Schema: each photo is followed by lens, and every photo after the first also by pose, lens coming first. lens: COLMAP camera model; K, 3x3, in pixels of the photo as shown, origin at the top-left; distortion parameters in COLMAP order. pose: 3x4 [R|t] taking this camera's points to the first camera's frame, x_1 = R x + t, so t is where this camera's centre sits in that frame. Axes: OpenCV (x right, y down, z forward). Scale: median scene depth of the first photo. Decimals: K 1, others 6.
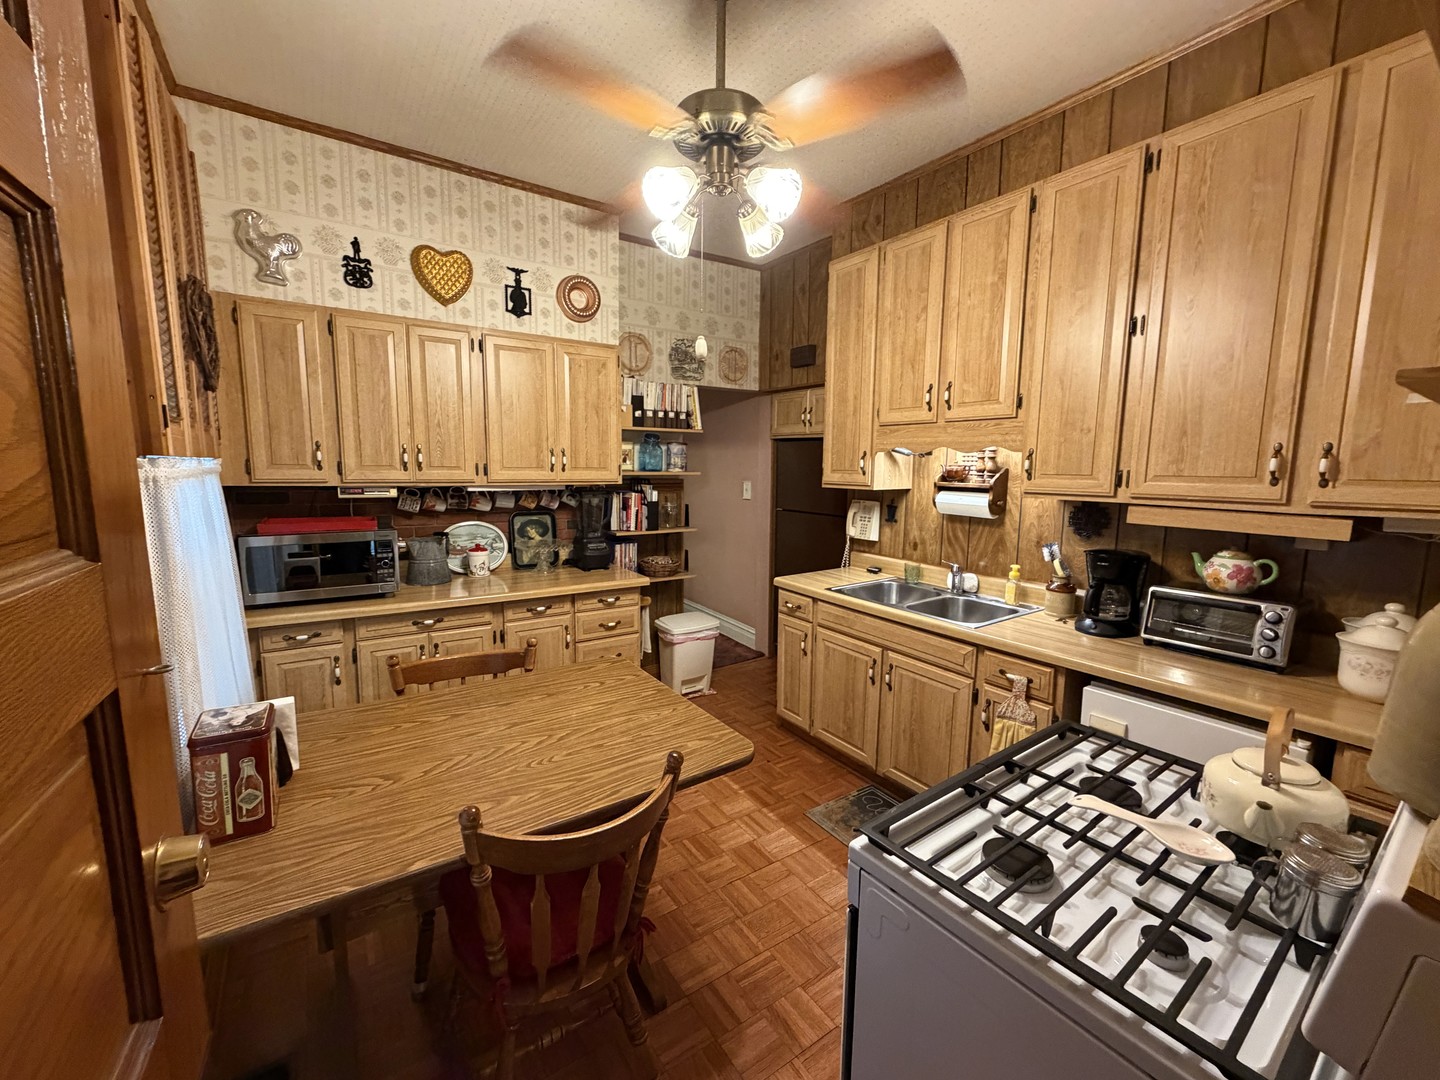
lens RADIAL K [[581.5, 0, 726.9], [0, 581.5, 537.3], [0, 0, 1]] dist [0.000956, 0.000156]
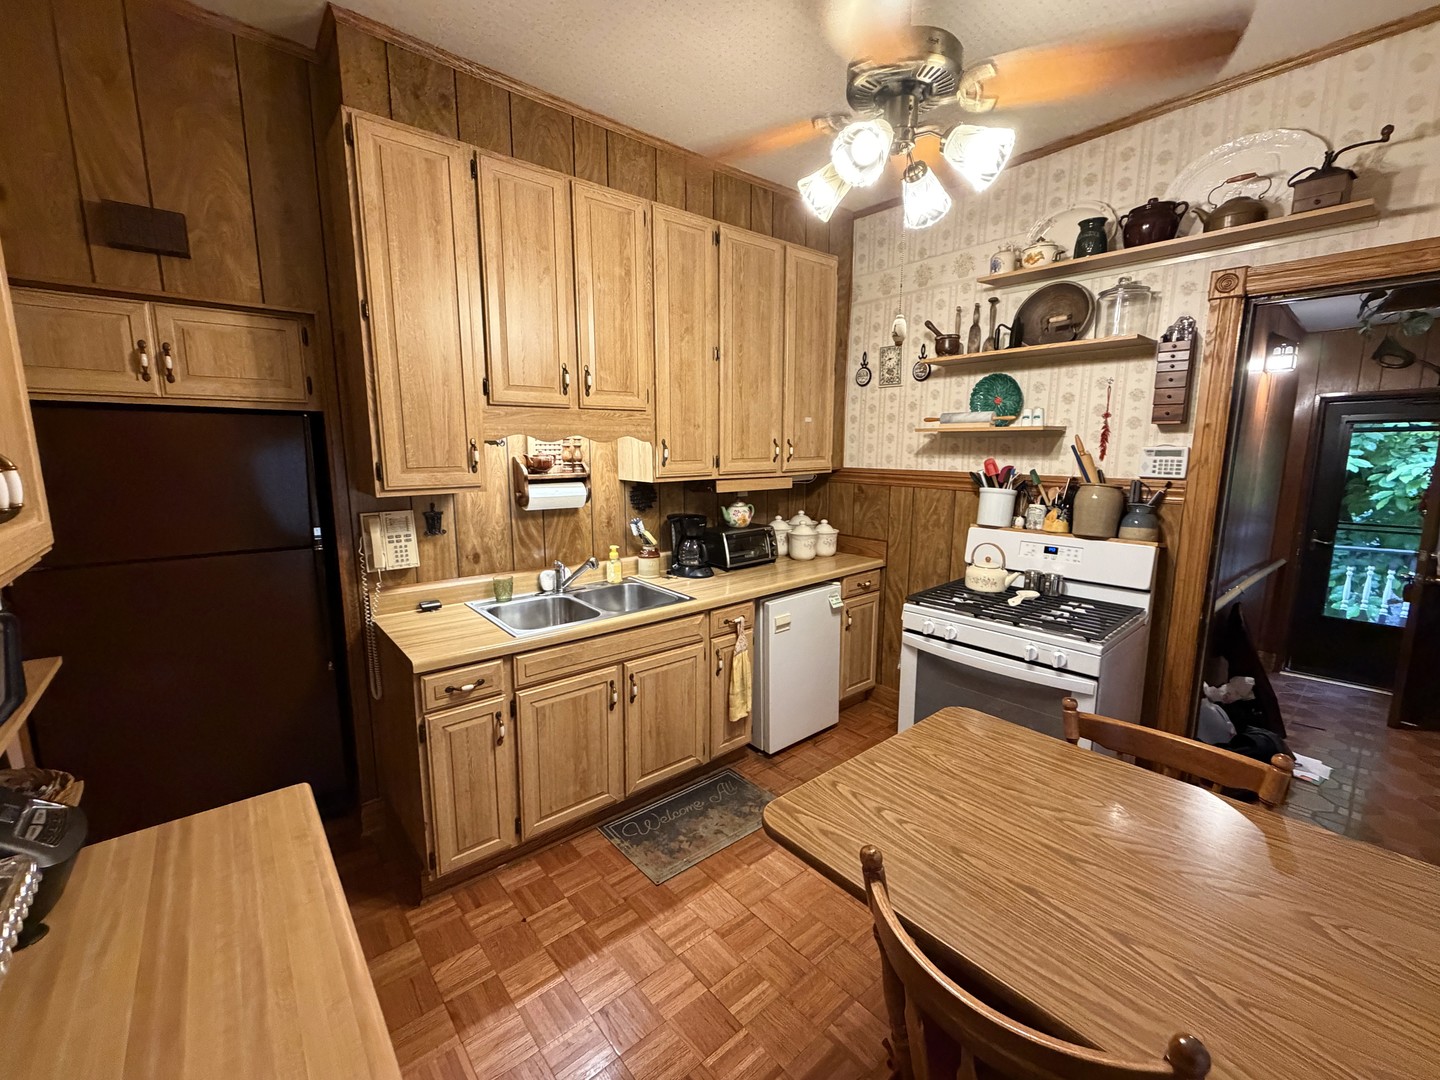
lens RADIAL K [[581.5, 0, 721.6], [0, 581.5, 536.4], [0, 0, 1]] dist [0.000956, 0.000156]
pose [[-0.086474, -0.168775, 0.981854, -0.589469], [0.125950, 0.975786, 0.178825, -0.139329], [-0.988260, 0.139128, -0.063123, 0.878984]]
